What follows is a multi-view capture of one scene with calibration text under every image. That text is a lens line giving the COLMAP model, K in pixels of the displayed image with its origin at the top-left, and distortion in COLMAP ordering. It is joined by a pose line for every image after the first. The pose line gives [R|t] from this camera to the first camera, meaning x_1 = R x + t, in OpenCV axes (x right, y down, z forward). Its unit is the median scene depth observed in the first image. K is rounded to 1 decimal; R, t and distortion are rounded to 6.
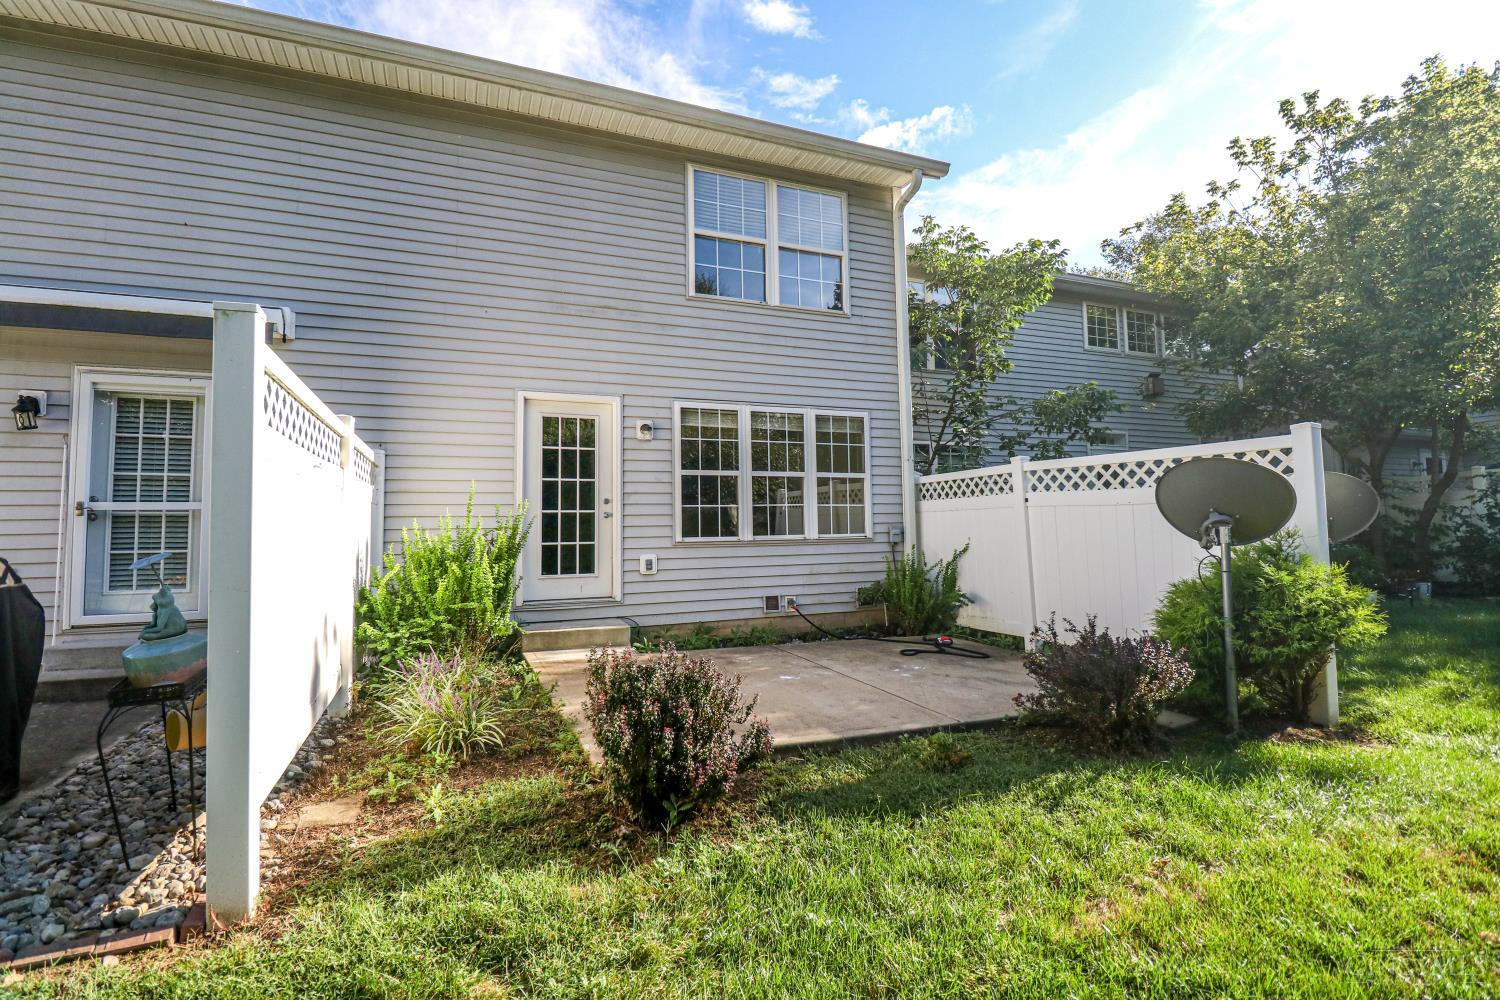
lens RADIAL K [[714.9, 0, 728.2], [0, 714.9, 466.4], [0, 0, 1]] dist [-0.009119, -0.000106]
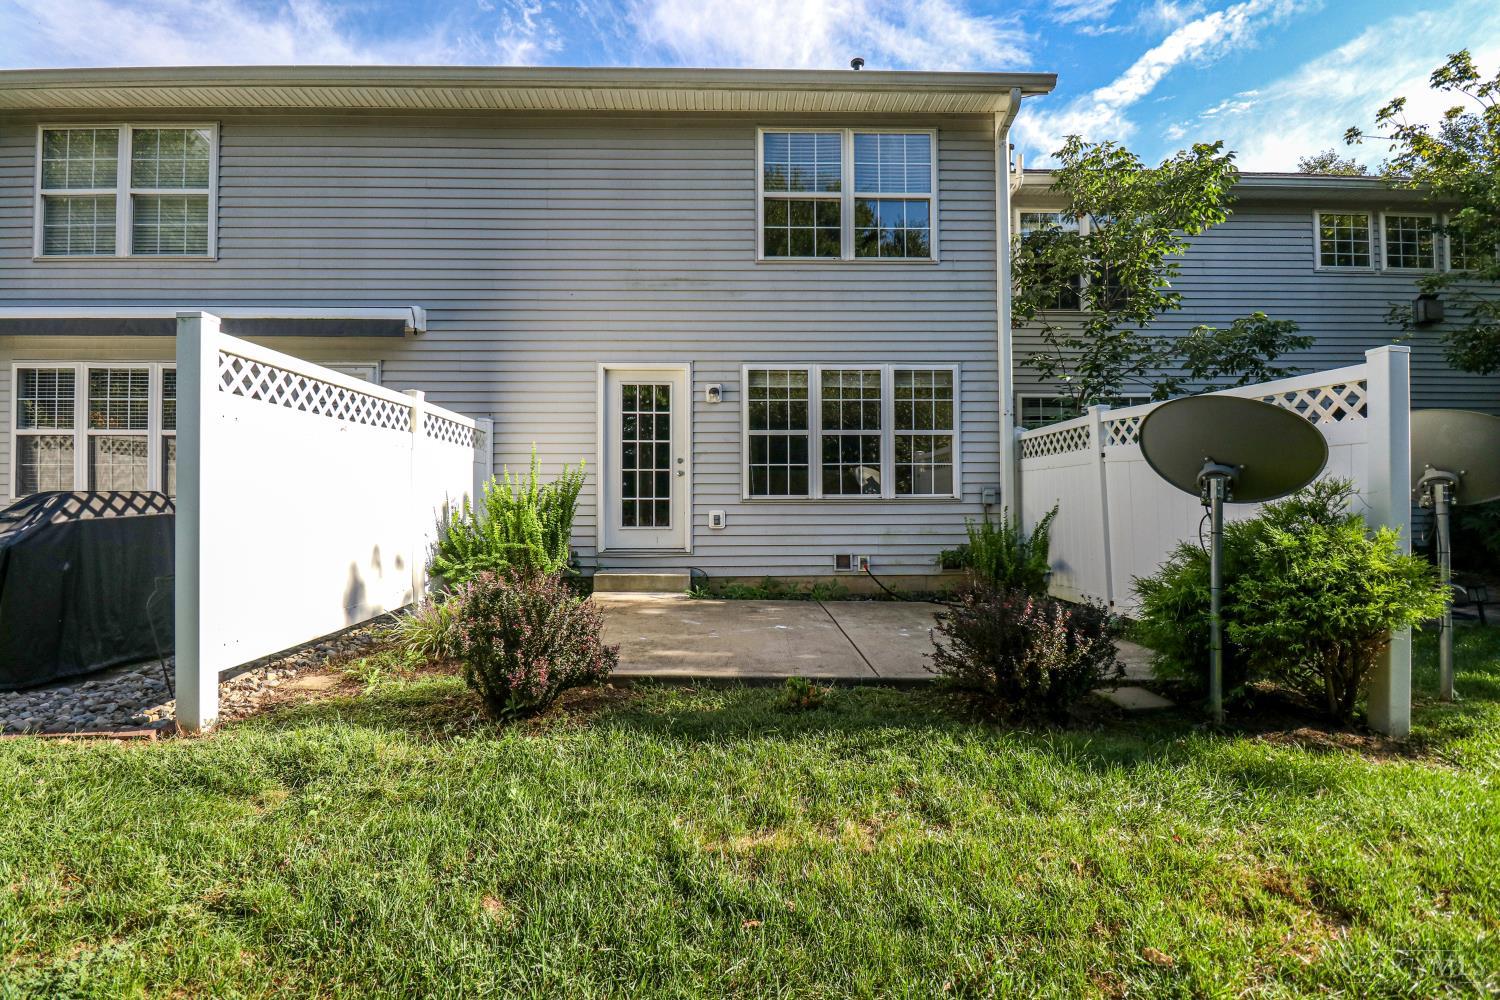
lens RADIAL K [[695.2, 0, 661.8], [0, 695.2, 467.0], [0, 0, 1]] dist [0.000755, -0.010292]
pose [[0.930507, -0.002544, -0.366266, 0.183644], [0.020370, 0.998788, 0.044813, 0.010233], [0.365707, -0.049160, 0.929431, 0.009304]]
